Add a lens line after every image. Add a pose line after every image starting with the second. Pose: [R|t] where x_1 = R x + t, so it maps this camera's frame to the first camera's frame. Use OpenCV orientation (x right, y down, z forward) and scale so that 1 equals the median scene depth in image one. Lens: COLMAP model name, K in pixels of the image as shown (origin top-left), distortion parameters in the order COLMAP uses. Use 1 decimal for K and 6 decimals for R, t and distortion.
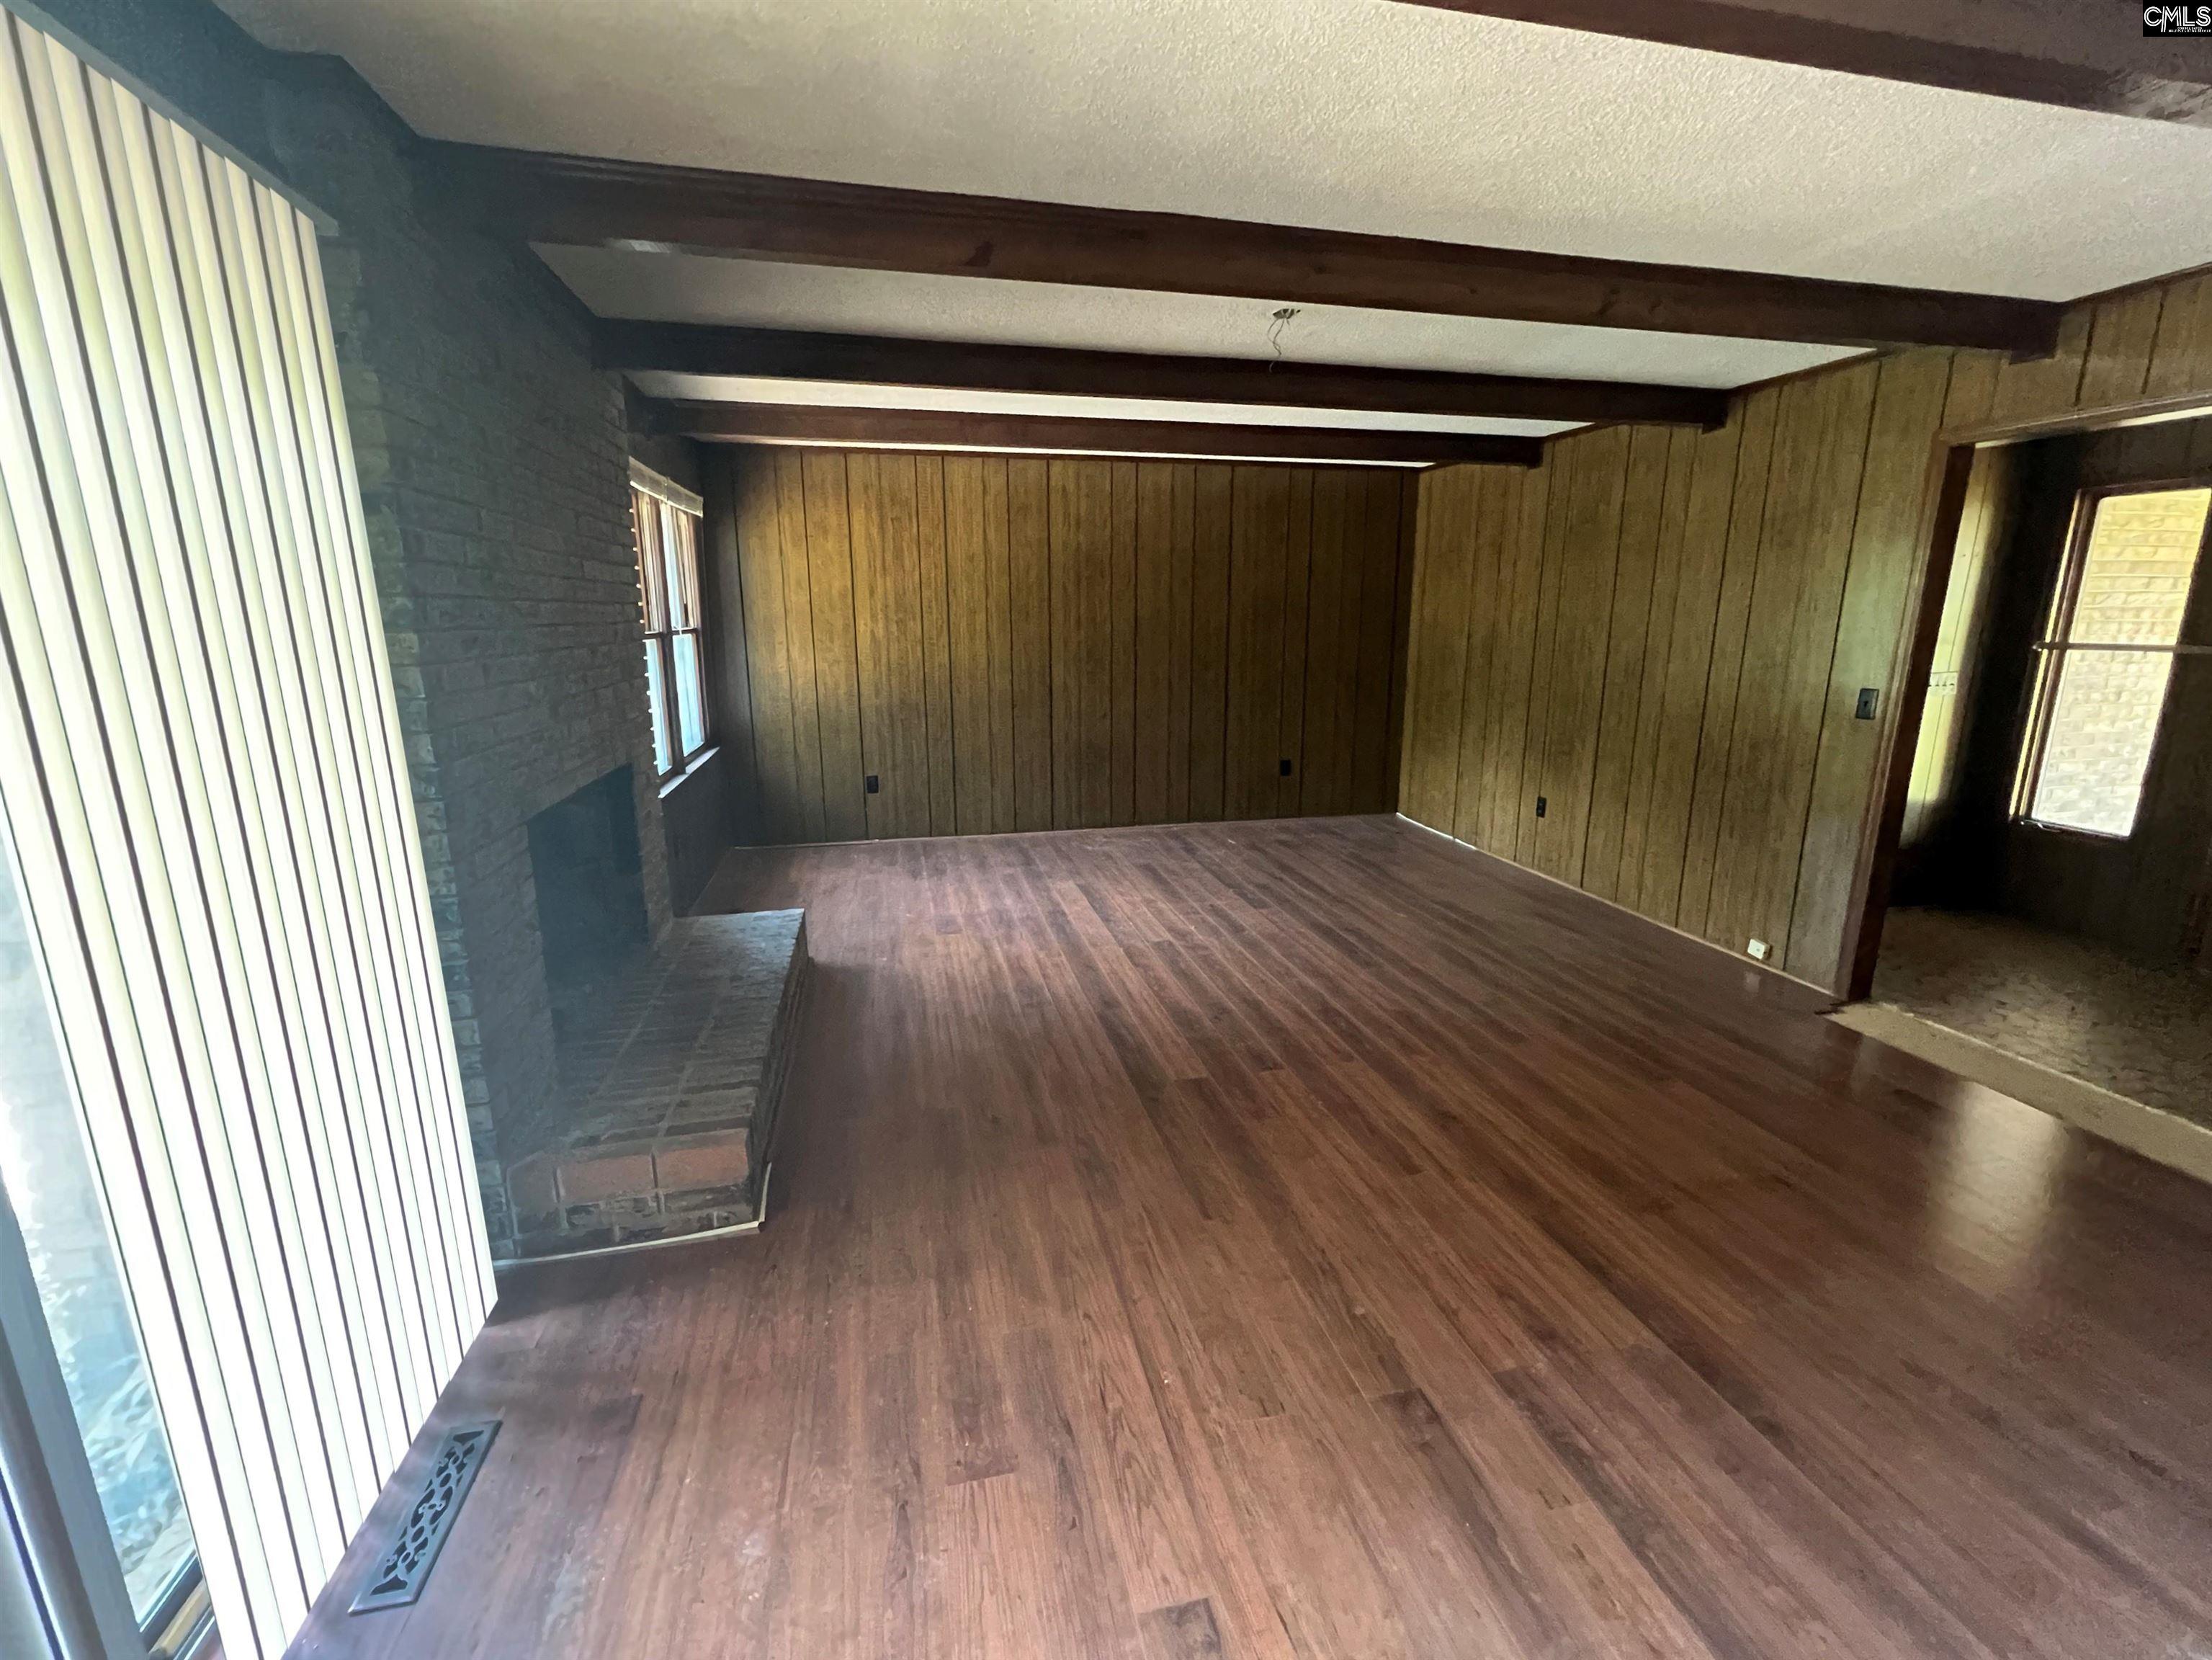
lens RADIAL K [[933.2, 0, 1106.0], [0, 933.2, 830.0], [0, 0, 1]] dist [-0.025576, 0.000125]
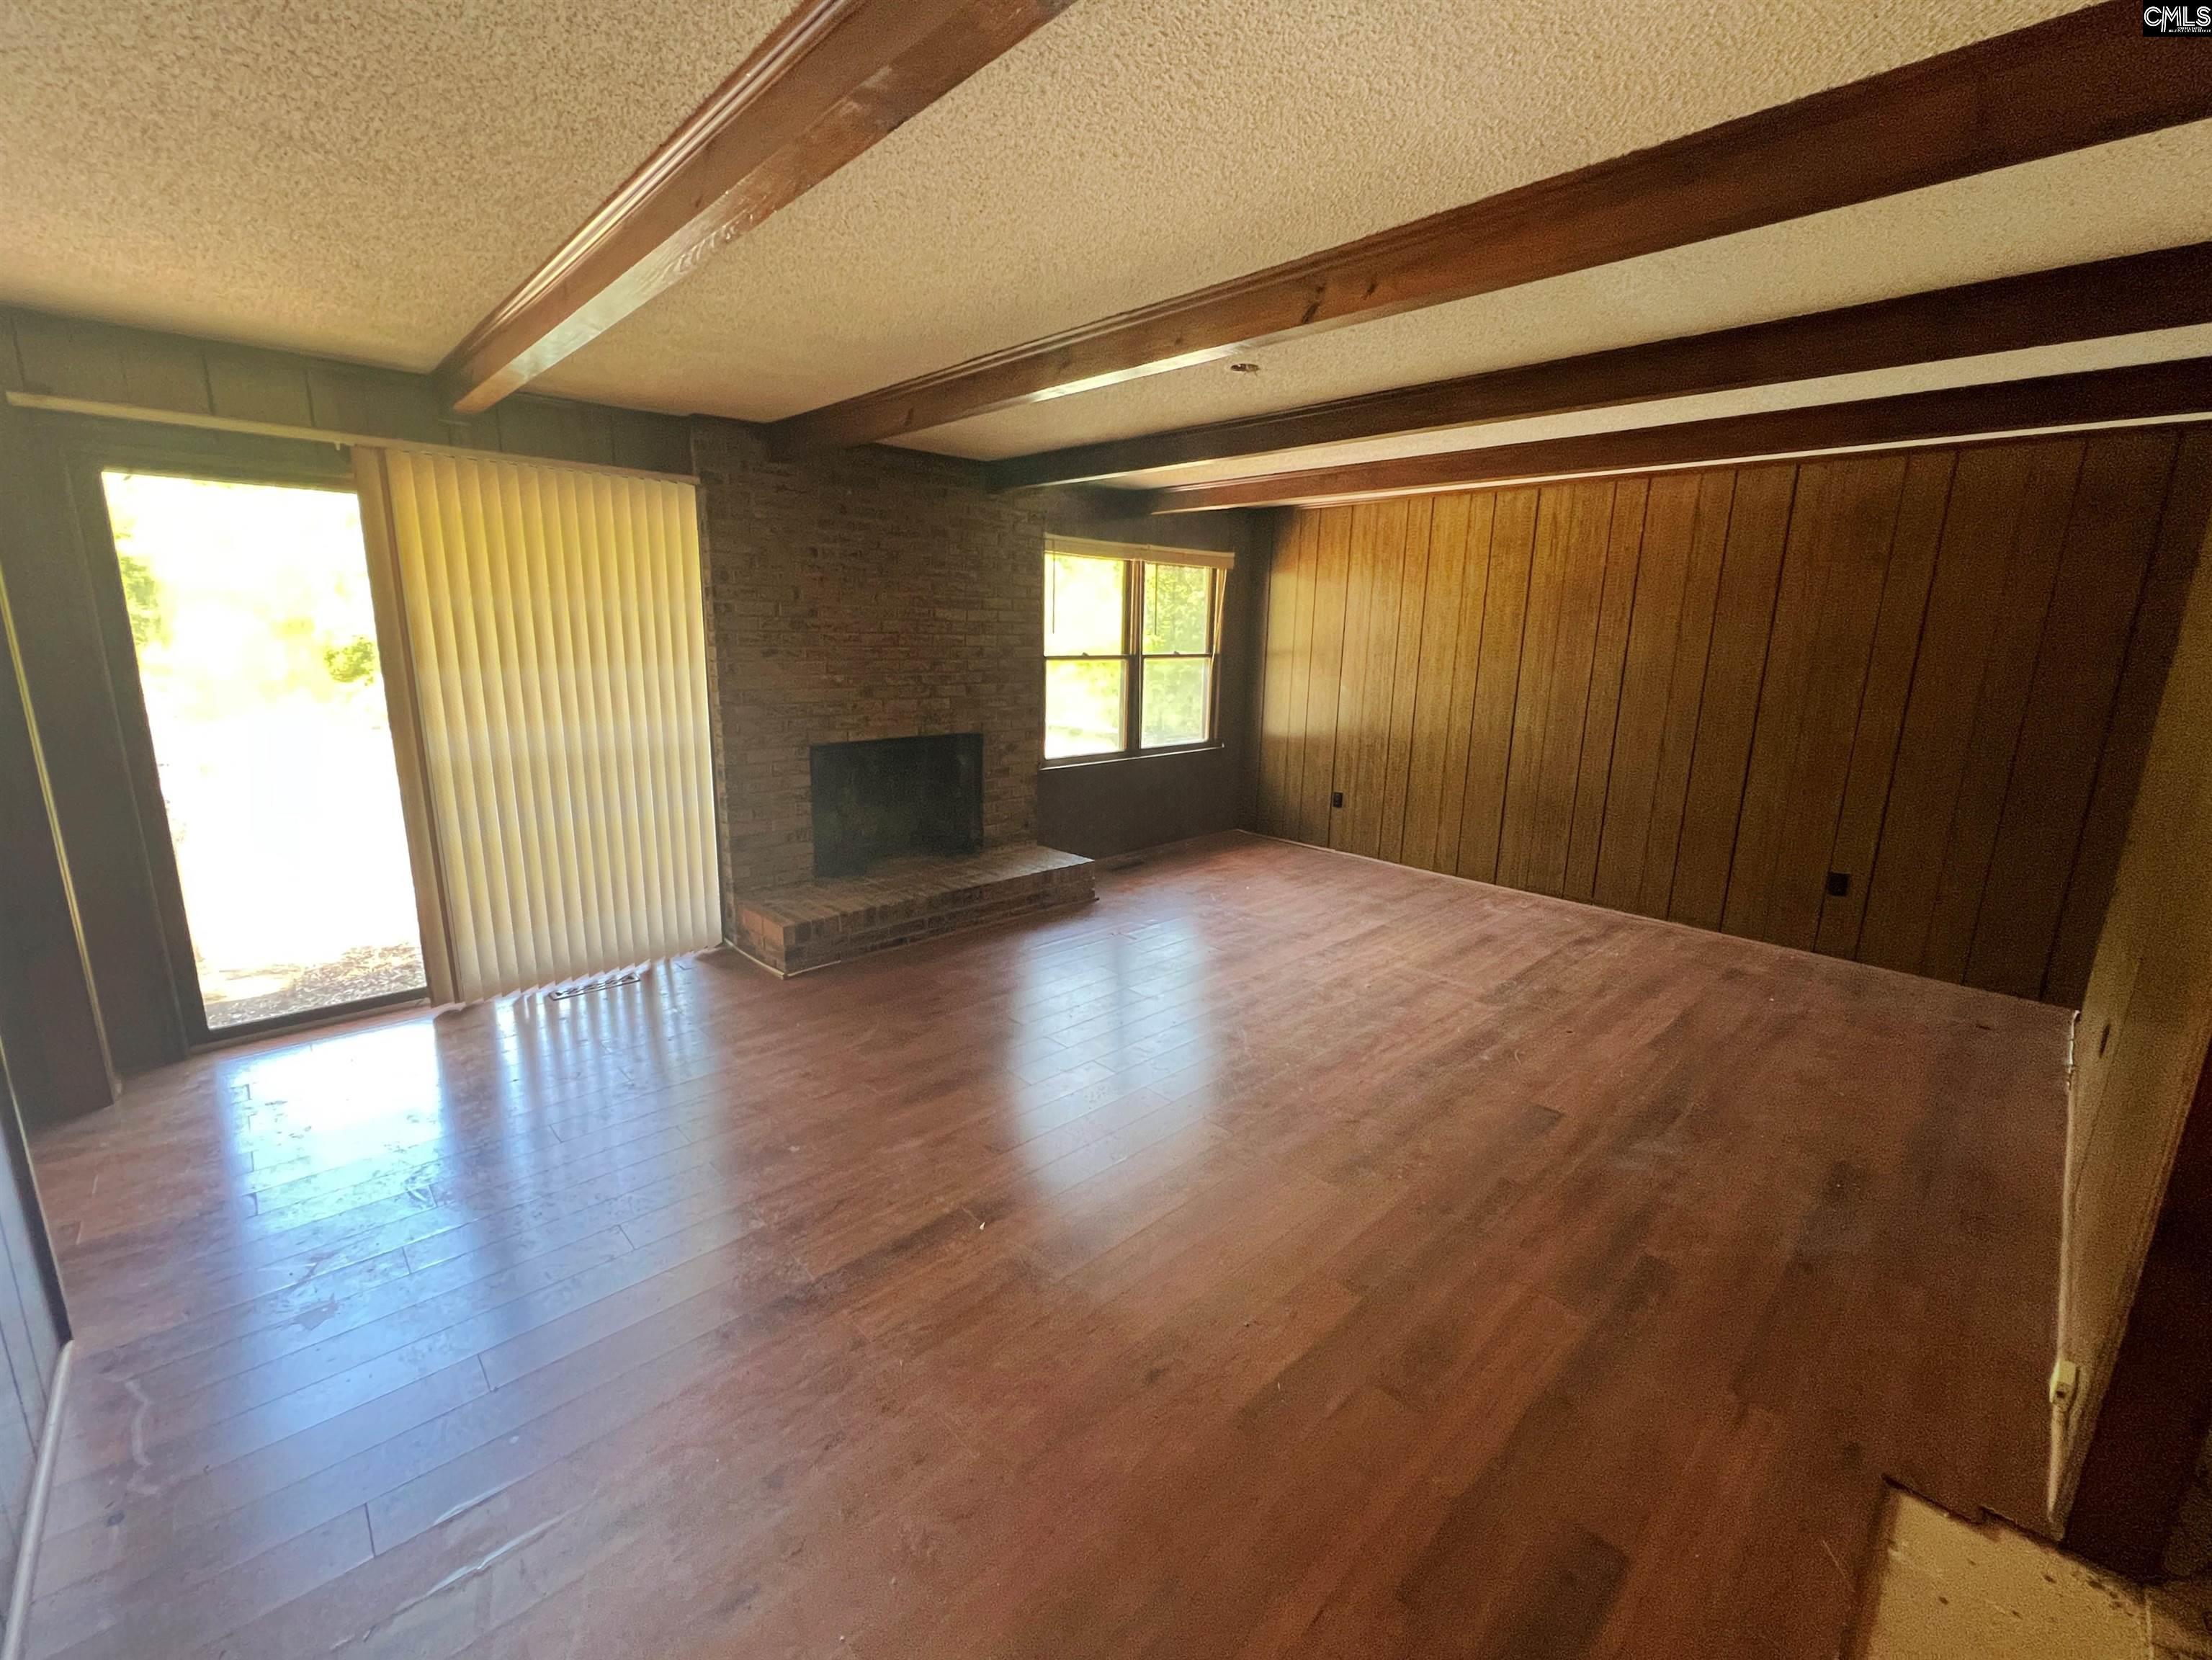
lens RADIAL K [[914.5, 0, 1106.0], [0, 914.5, 830.0], [0, 0, 1]] dist [-0.017194, 0.000280]
pose [[0.516961, 0.198249, -0.832736, 0.564919], [-0.214709, 0.971744, 0.098052, -0.067029], [0.828644, 0.128106, 0.544920, 0.204620]]
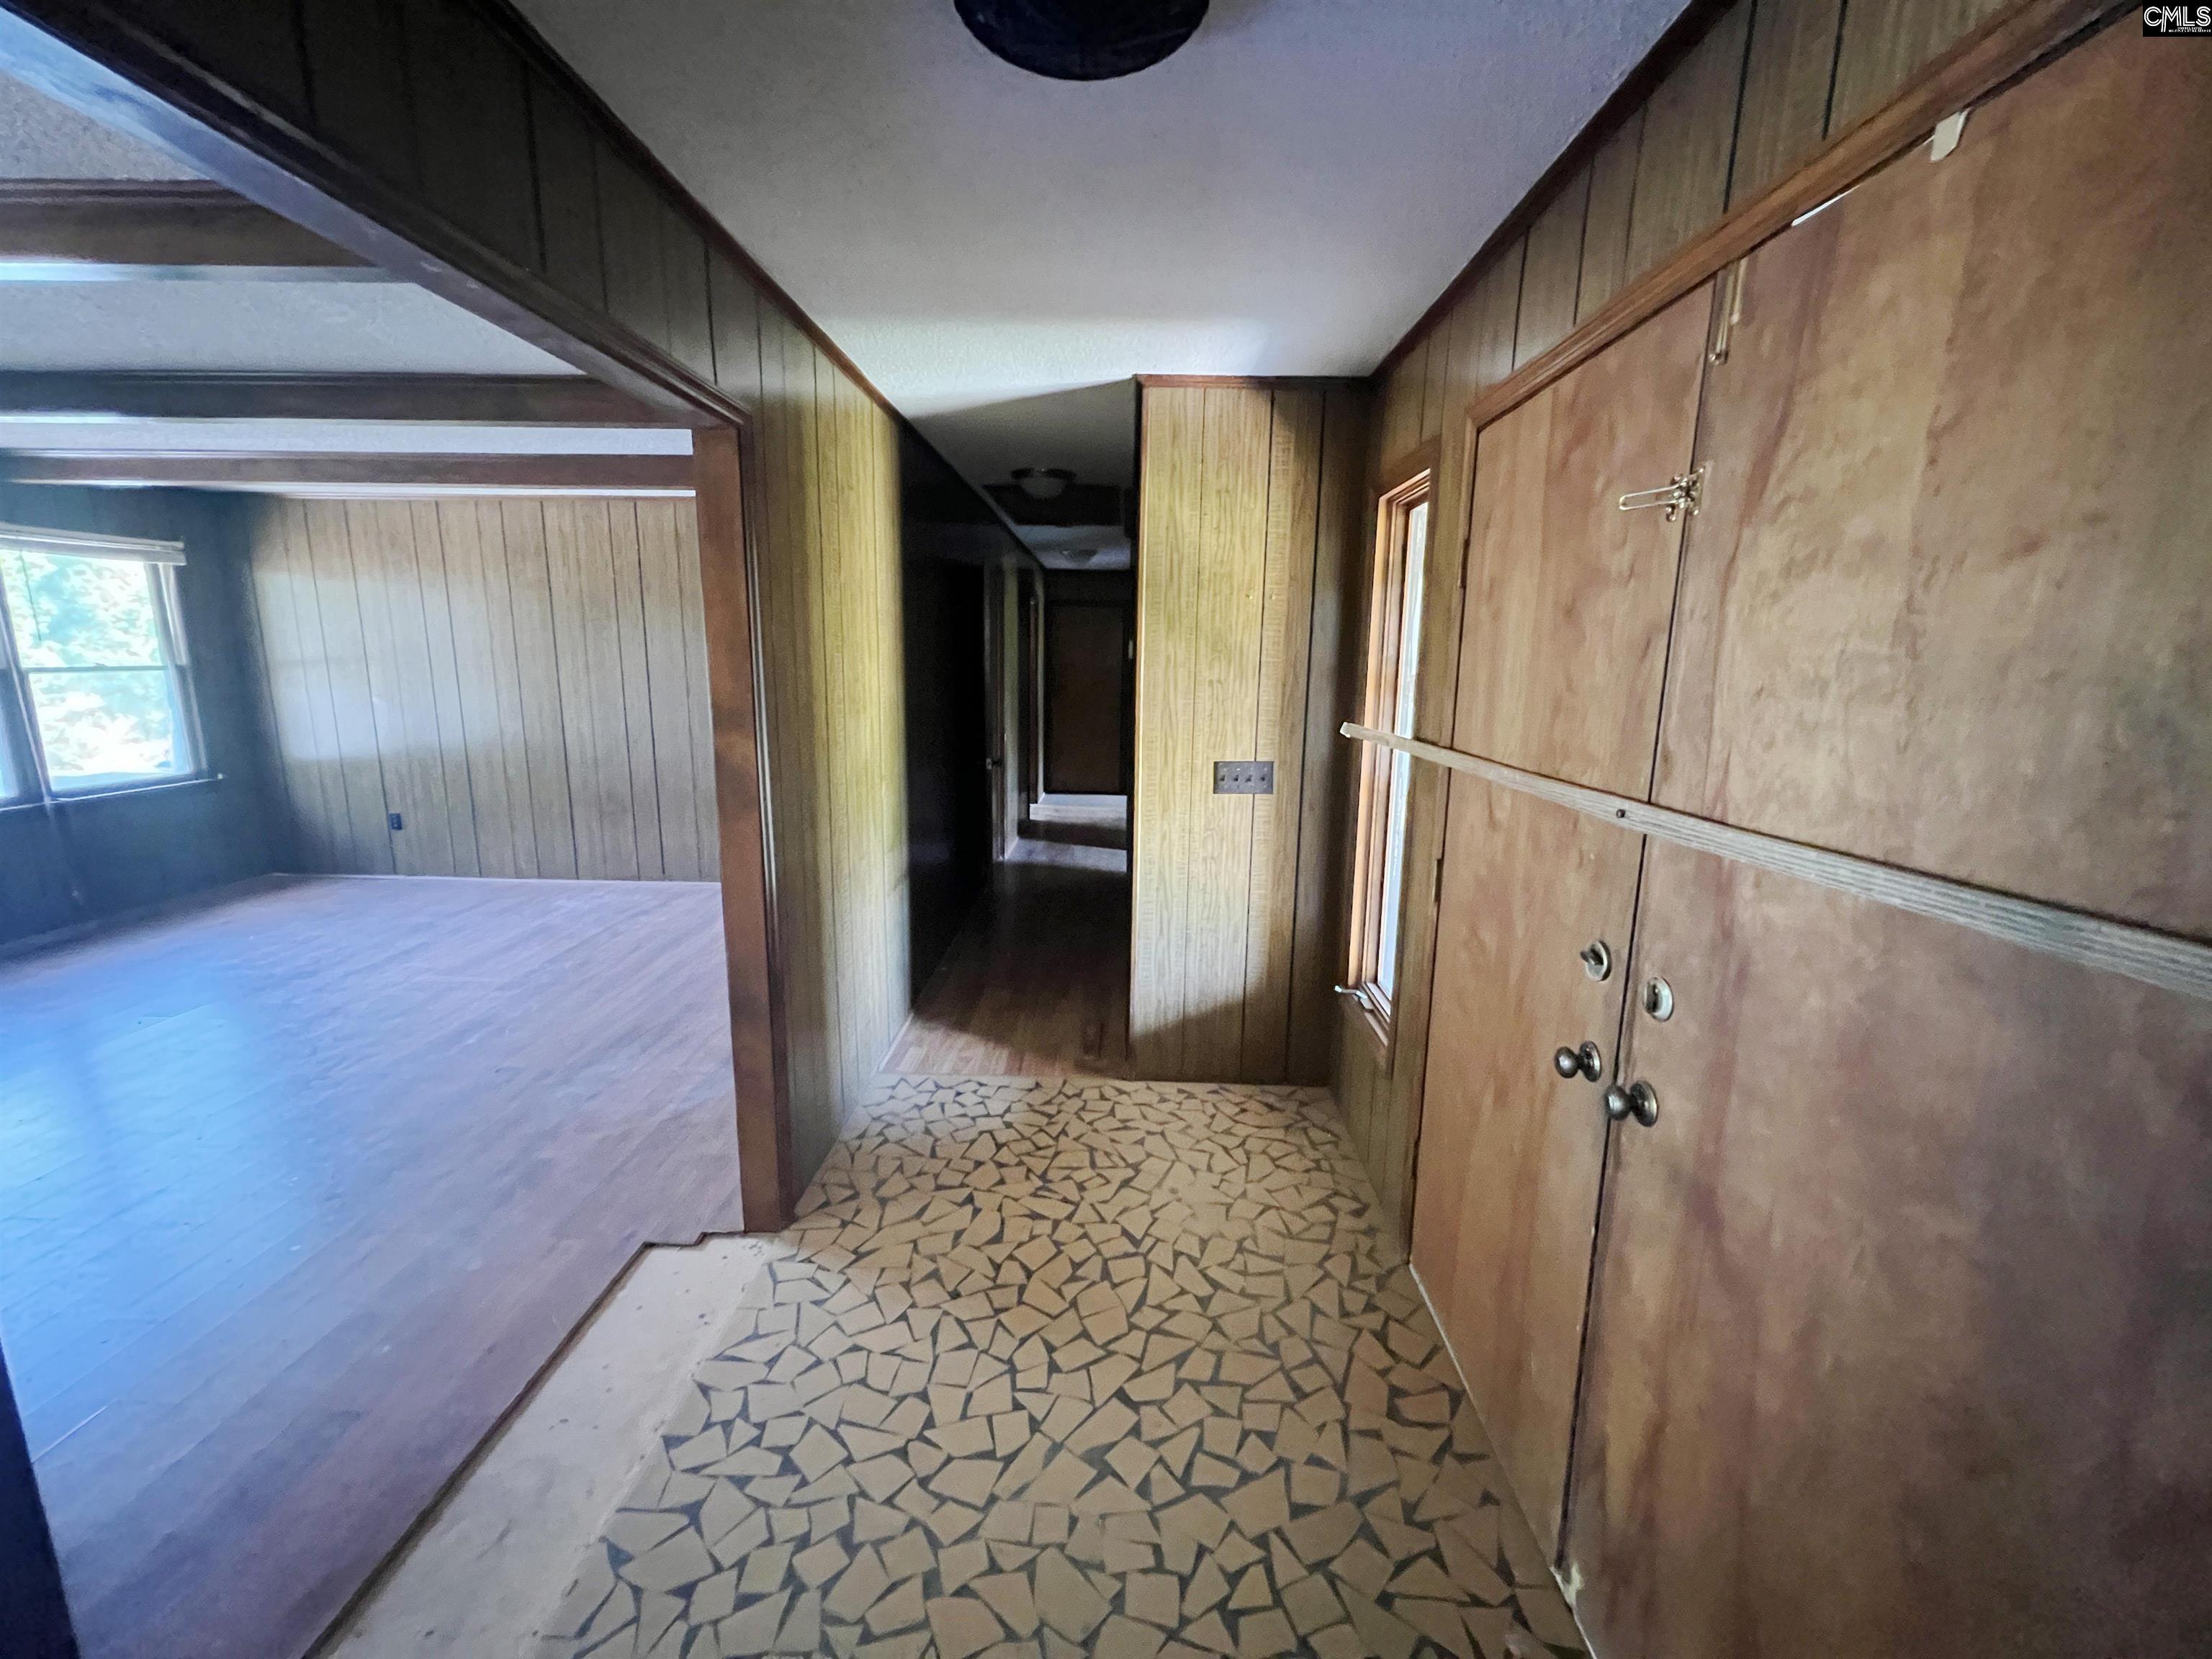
lens RADIAL K [[892.6, 0, 1110.0], [0, 892.6, 822.1], [0, 0, 1]] dist [0.000463, 0.000794]
pose [[0.970712, 0.061499, -0.232239, 0.798088], [-0.070544, 0.997032, -0.030838, -0.079952], [0.229654, 0.046318, 0.972170, 0.256059]]
